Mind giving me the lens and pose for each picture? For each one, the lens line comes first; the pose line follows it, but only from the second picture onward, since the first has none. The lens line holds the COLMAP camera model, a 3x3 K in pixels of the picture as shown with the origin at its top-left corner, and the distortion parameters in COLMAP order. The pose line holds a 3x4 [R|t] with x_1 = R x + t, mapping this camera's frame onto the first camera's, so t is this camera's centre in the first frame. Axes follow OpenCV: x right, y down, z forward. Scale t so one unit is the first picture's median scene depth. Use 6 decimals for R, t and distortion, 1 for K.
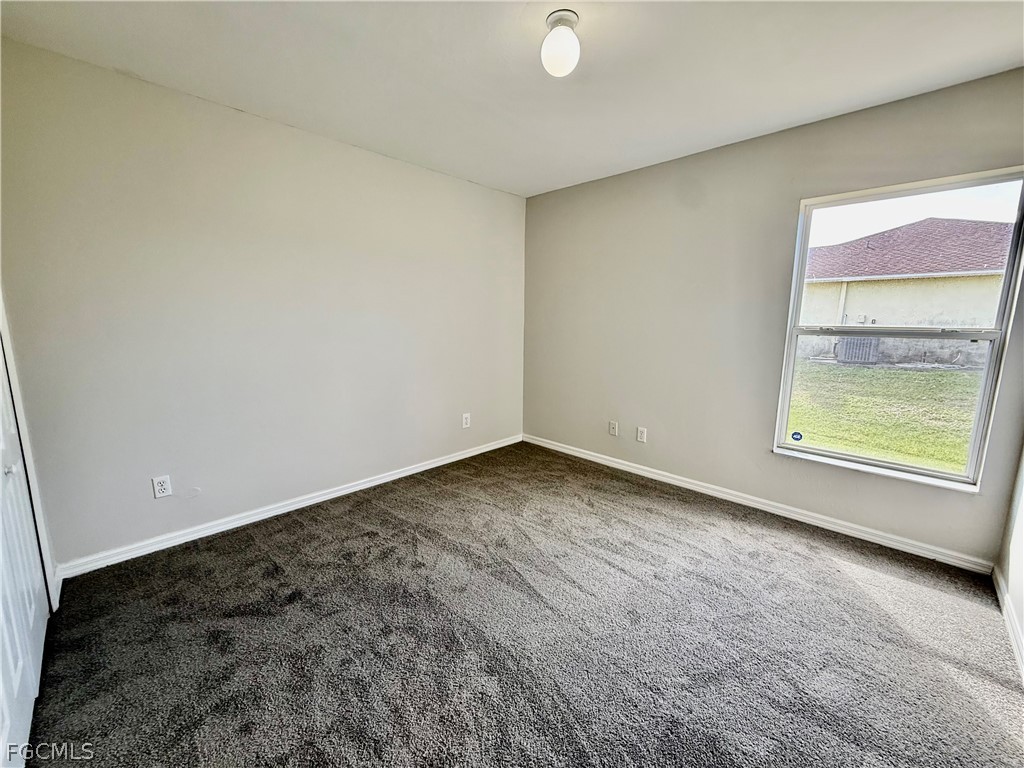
lens RADIAL K [[410.2, 0, 503.0], [0, 410.2, 381.0], [0, 0, 1]] dist [-0.000397, 0.000724]
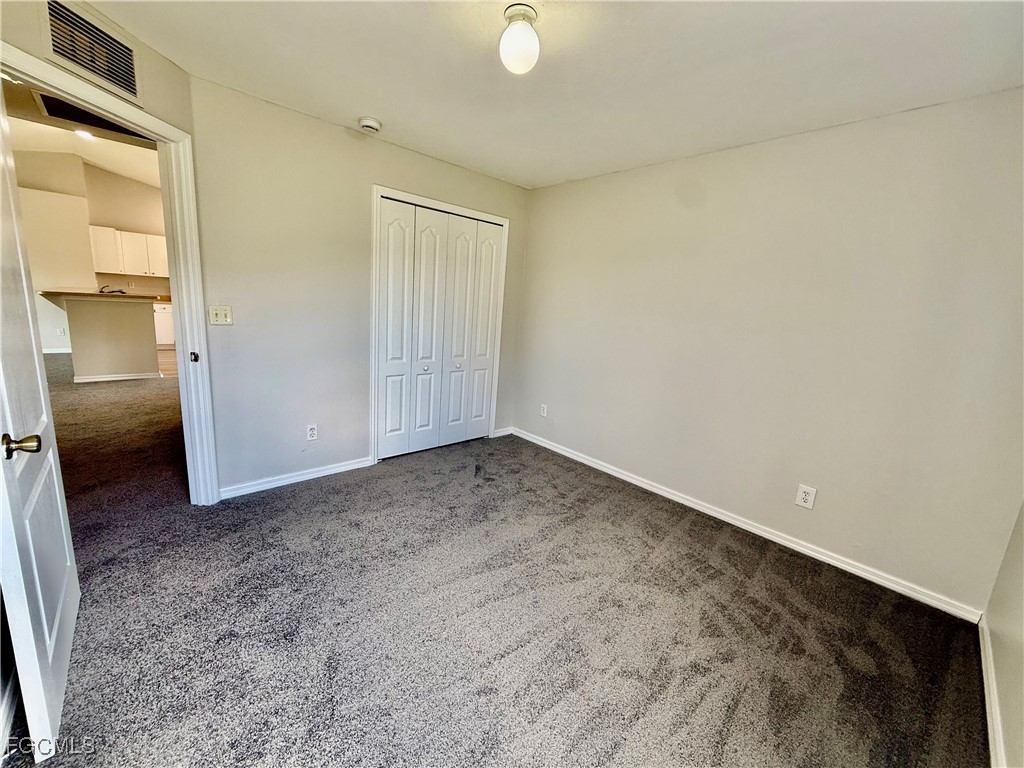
lens RADIAL K [[410.2, 0, 510.5], [0, 410.2, 390.0], [0, 0, 1]] dist [-0.000397, 0.000724]
pose [[-0.030918, 0.203183, -0.978653, 0.676230], [-0.229868, 0.951431, 0.204793, -0.114025], [0.972730, 0.231293, 0.017289, 0.640534]]
